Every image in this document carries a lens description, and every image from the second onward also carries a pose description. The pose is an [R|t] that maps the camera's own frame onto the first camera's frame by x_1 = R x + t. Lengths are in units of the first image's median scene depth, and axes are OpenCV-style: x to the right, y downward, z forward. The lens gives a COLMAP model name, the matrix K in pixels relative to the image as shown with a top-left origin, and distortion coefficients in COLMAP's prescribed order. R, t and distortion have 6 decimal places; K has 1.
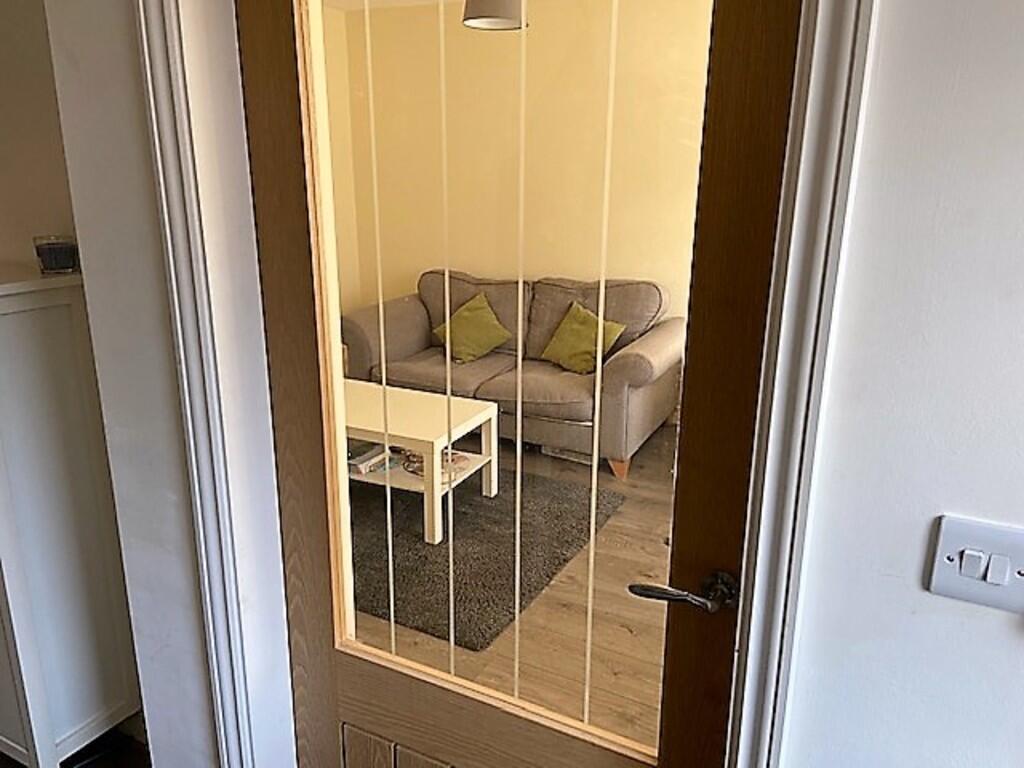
lens RADIAL K [[774.8, 0, 512.0], [0, 774.8, 384.0], [0, 0, 1]] dist [0.129223, -0.160540]
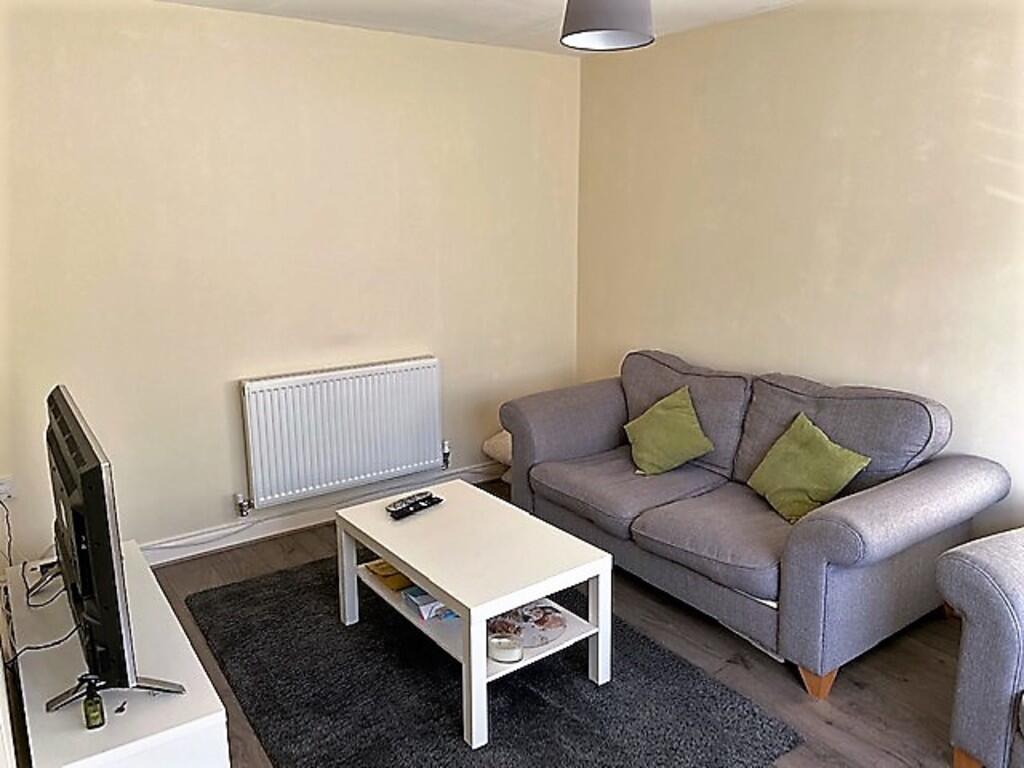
lens RADIAL K [[774.8, 0, 512.0], [0, 774.8, 384.0], [0, 0, 1]] dist [0.129223, -0.160540]
pose [[0.884420, 0.088636, -0.458197, 0.176895], [-0.116347, 0.992675, -0.032548, -0.080084], [0.451956, 0.082096, 0.888254, 0.250345]]
